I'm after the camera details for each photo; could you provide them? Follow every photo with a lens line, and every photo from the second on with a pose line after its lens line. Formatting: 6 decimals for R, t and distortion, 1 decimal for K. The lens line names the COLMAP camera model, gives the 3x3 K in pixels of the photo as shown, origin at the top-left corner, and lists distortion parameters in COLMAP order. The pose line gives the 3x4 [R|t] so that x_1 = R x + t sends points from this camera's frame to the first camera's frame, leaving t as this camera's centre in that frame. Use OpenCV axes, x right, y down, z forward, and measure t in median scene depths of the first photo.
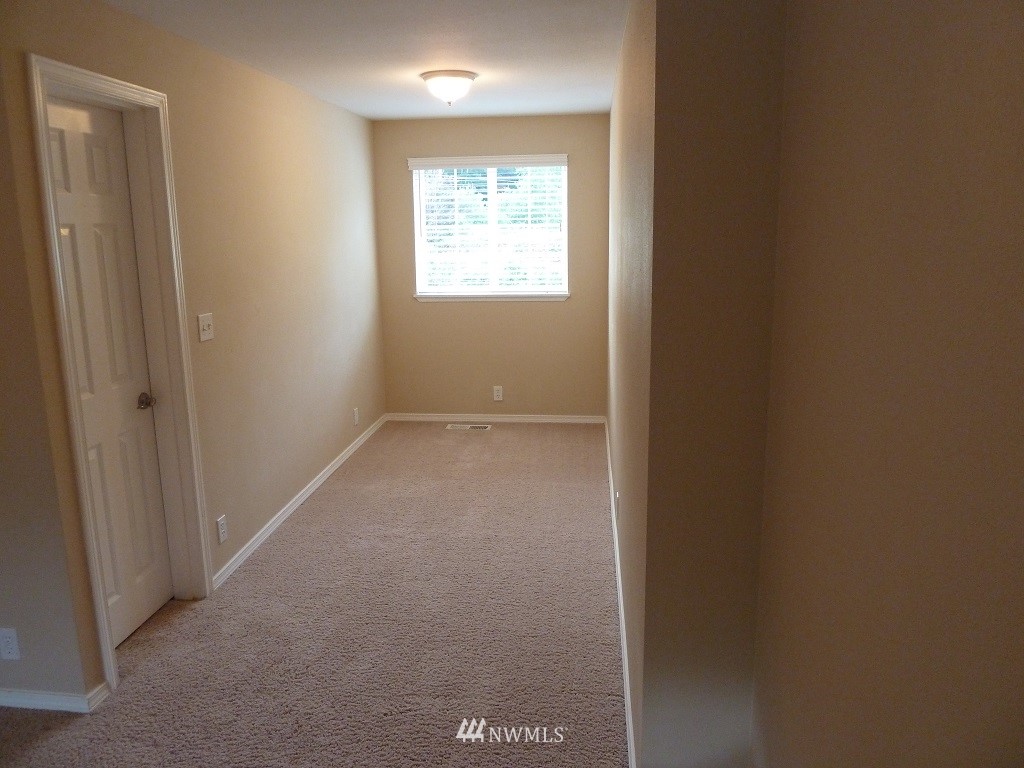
lens RADIAL K [[761.9, 0, 513.4], [0, 761.9, 376.0], [0, 0, 1]] dist [-0.032448, 0.002863]
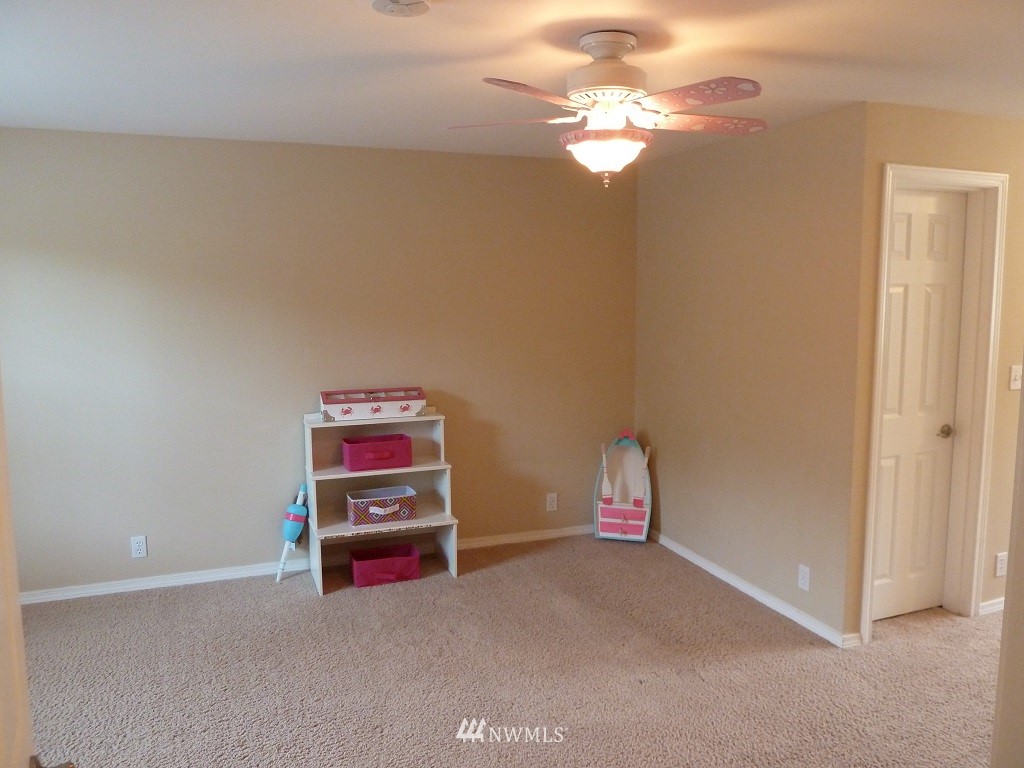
lens RADIAL K [[761.9, 0, 512.8], [0, 761.9, 384.1], [0, 0, 1]] dist [-0.032448, 0.002863]
pose [[0.441094, 0.111997, -0.890445, 0.279810], [-0.175835, 0.983738, 0.036629, 0.038867], [0.880067, 0.140415, 0.453614, -0.162717]]
